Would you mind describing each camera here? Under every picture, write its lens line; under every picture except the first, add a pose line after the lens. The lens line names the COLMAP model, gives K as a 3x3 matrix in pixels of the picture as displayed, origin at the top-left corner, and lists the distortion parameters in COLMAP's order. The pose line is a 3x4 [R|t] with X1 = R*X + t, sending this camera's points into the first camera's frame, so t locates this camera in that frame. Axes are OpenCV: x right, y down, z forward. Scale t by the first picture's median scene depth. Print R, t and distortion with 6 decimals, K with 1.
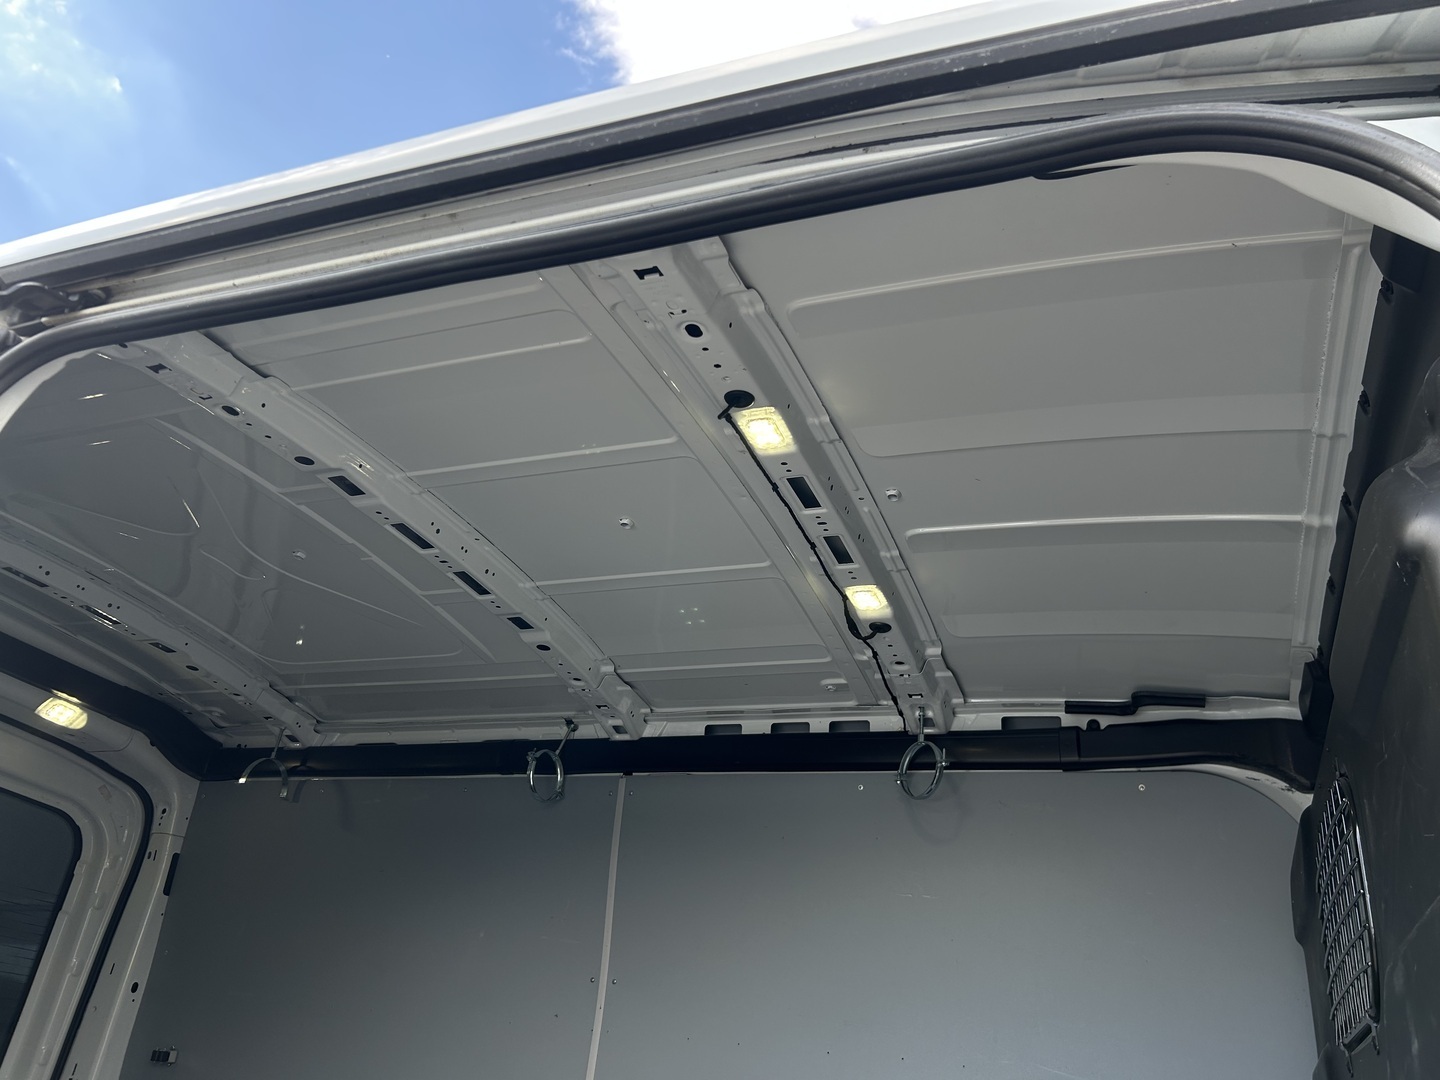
lens RADIAL K [[1076.9, 0, 721.9], [0, 1076.9, 533.0], [0, 0, 1]] dist [0.070058, -0.083649]
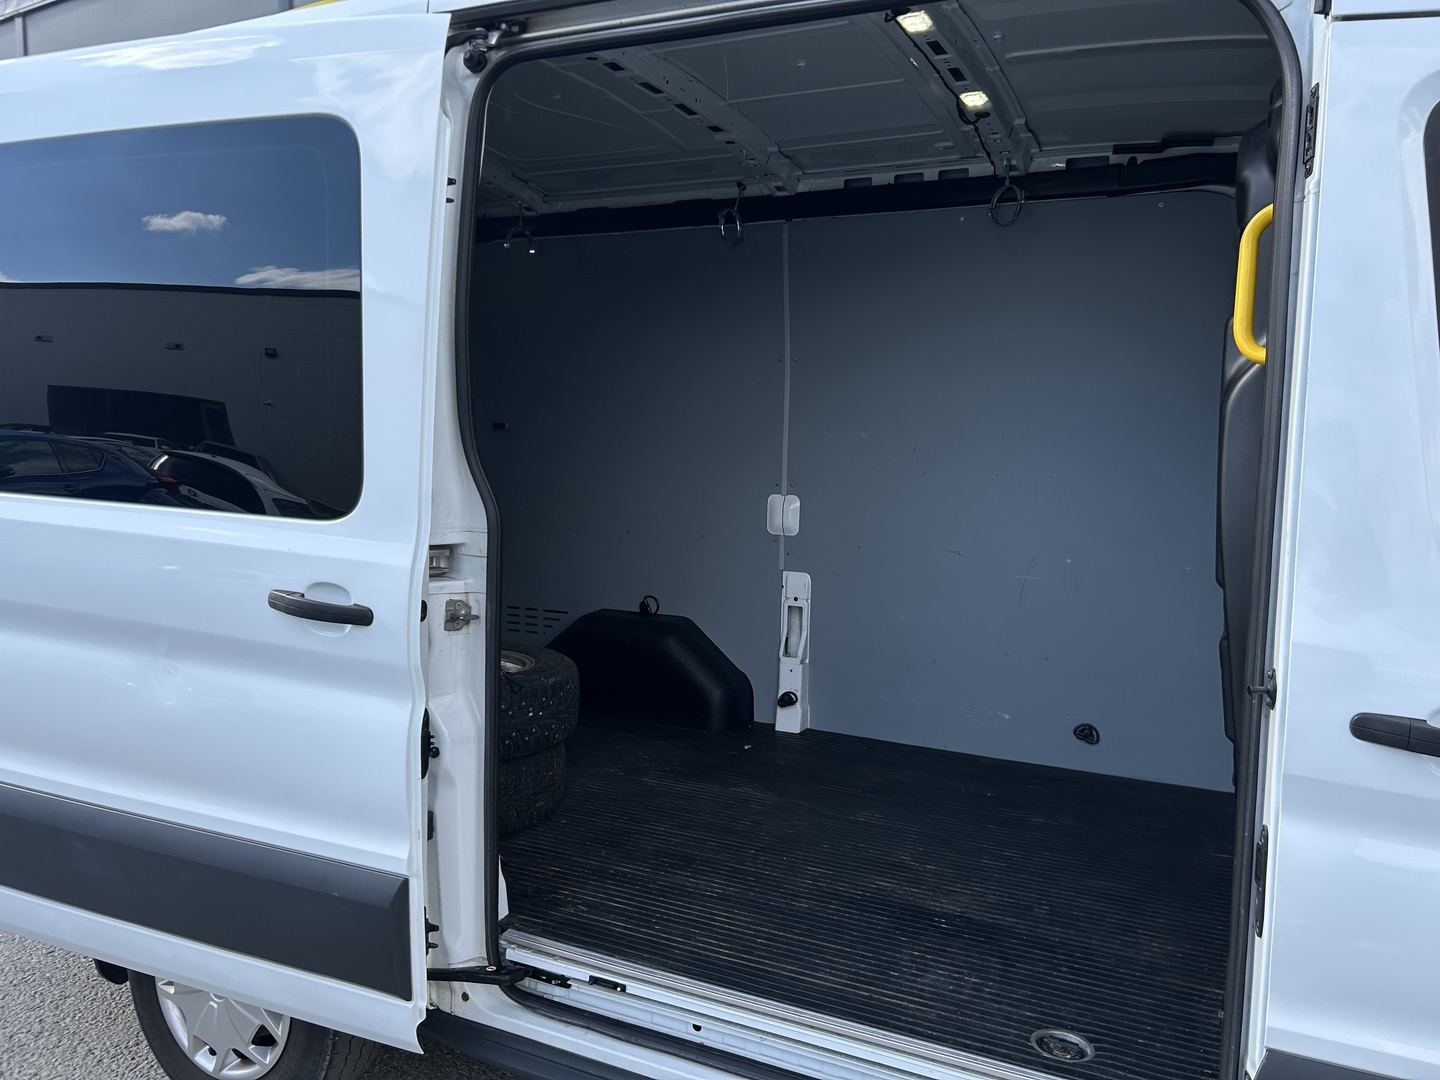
lens RADIAL K [[1076.9, 0, 721.9], [0, 1076.9, 533.0], [0, 0, 1]] dist [0.070058, -0.083649]
pose [[0.994110, -0.075860, -0.077393, -0.107801], [0.105874, 0.832291, 0.544134, -0.235708], [0.023135, -0.549124, 0.835421, -0.433214]]
